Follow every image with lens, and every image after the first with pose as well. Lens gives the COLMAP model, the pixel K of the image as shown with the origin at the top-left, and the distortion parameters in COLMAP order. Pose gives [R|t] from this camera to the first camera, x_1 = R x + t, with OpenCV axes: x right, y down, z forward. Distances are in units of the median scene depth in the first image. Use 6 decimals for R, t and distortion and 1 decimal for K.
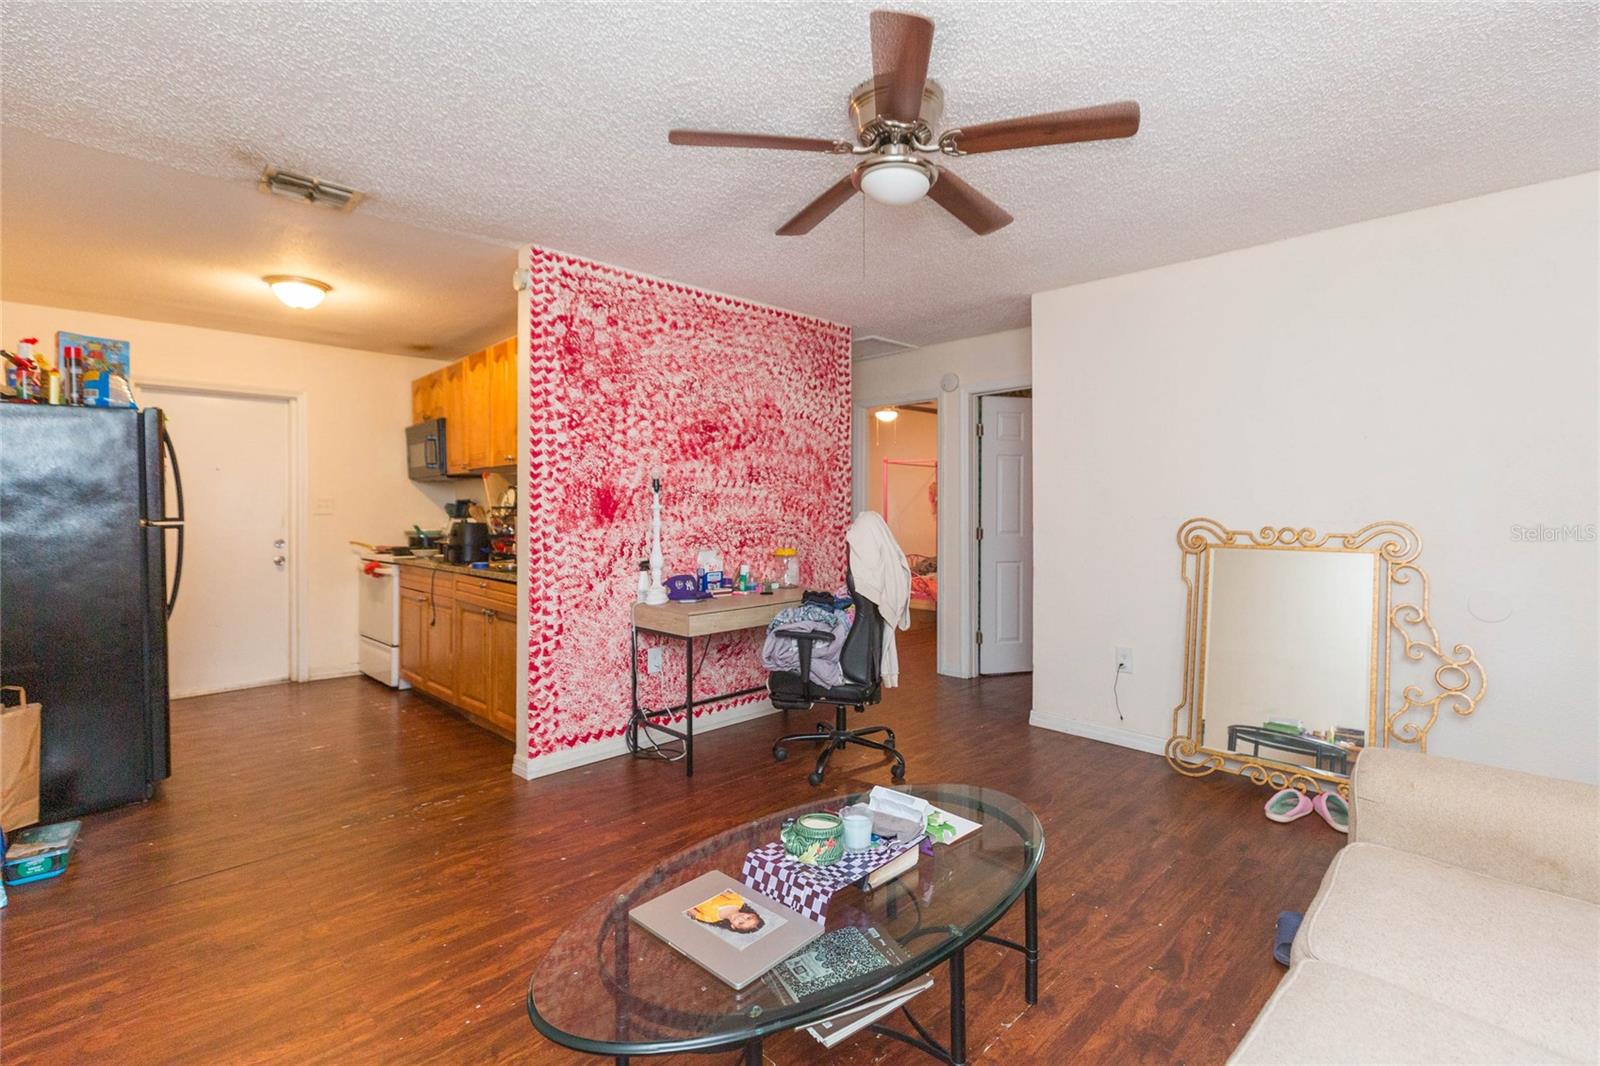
lens RADIAL K [[715.5, 0, 802.7], [0, 715.5, 514.6], [0, 0, 1]] dist [0.002773, 0.000147]
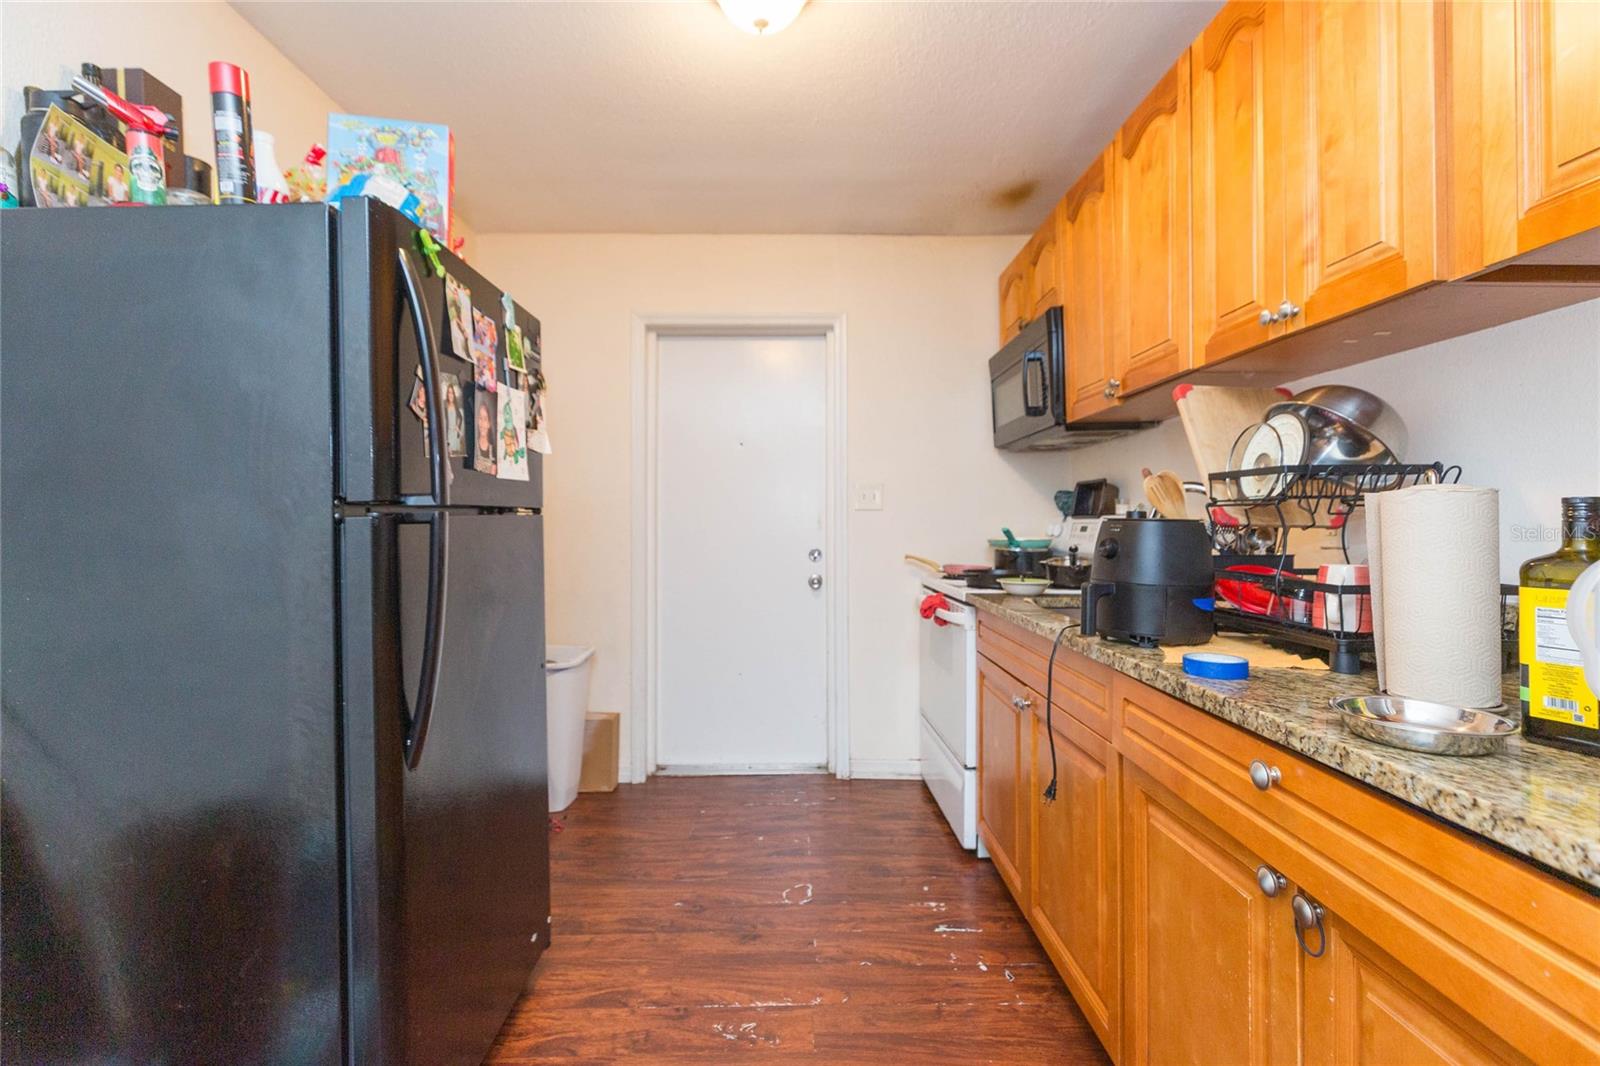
lens RADIAL K [[715.5, 0, 802.7], [0, 715.5, 514.6], [0, 0, 1]] dist [0.002773, 0.000147]
pose [[0.719621, -0.008959, -0.694309, -0.288009], [-0.001341, 0.999897, -0.014293, 0.012181], [0.694365, 0.011217, 0.719535, 0.526982]]
